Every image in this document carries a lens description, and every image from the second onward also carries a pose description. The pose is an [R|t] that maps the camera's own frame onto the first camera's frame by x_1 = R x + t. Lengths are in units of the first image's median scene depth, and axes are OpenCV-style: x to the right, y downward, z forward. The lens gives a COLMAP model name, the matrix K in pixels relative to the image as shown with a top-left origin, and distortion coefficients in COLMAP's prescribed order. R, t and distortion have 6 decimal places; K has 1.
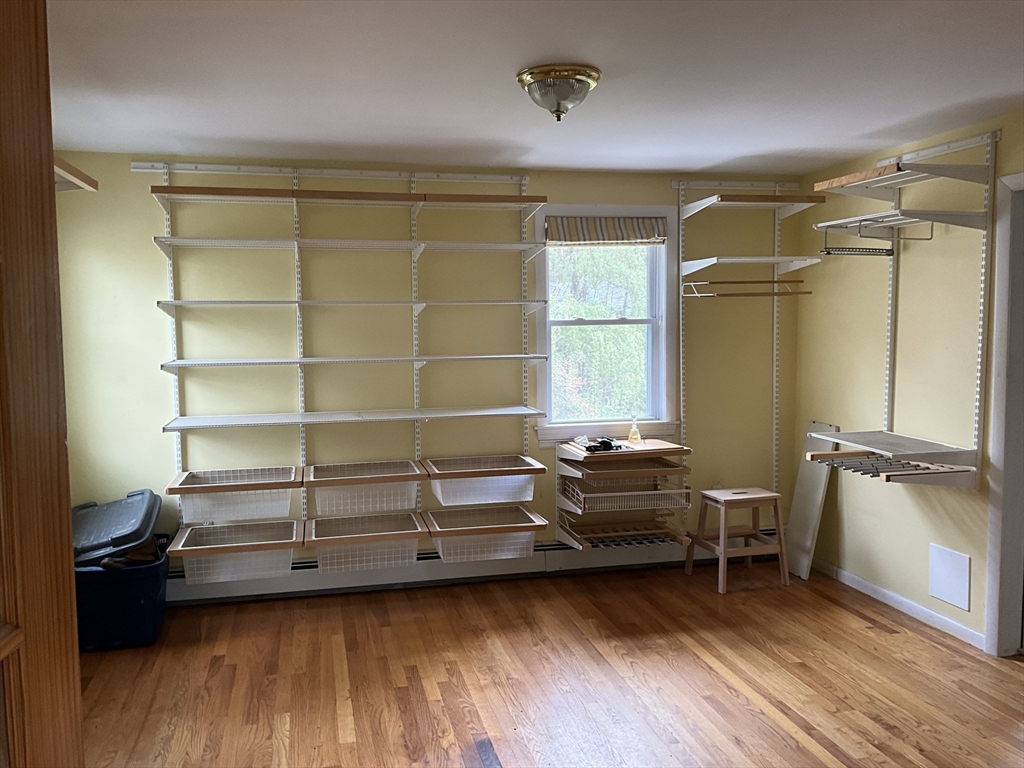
lens RADIAL K [[843.9, 0, 509.4], [0, 843.9, 384.2], [0, 0, 1]] dist [0.120392, -0.239004]
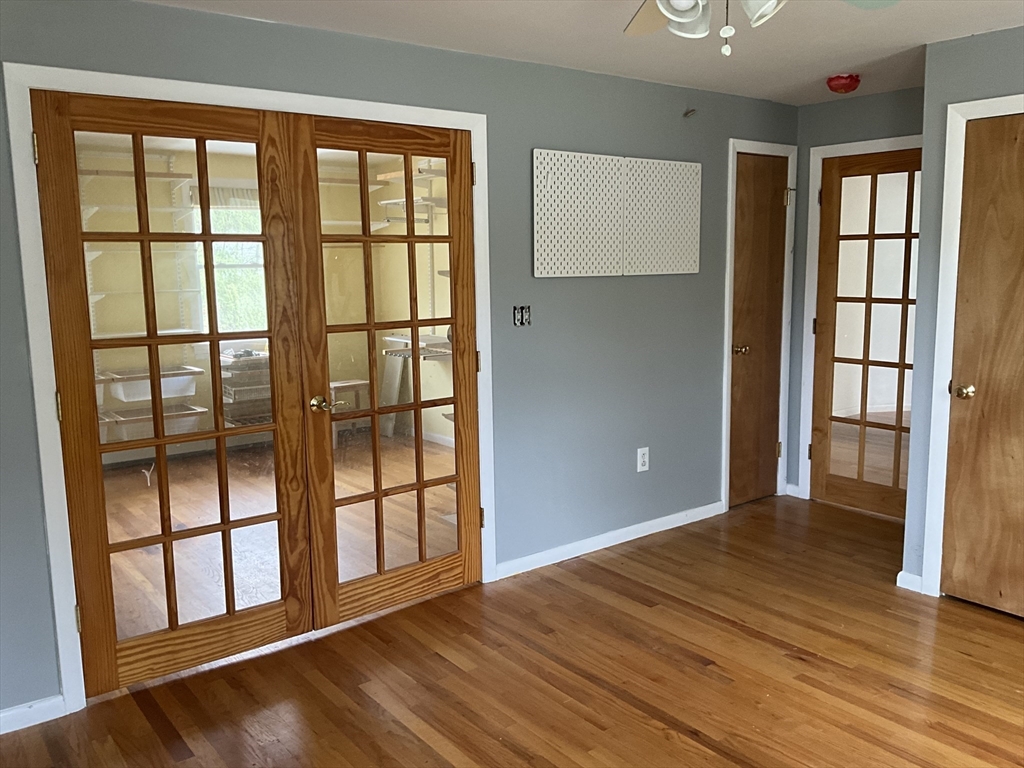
lens RADIAL K [[843.9, 0, 509.4], [0, 843.9, 384.2], [0, 0, 1]] dist [0.120392, -0.239004]
pose [[0.913808, -0.062412, 0.401323, -0.062615], [0.039842, 0.997132, 0.064348, 0.050144], [-0.404188, -0.042812, 0.913674, -0.491209]]
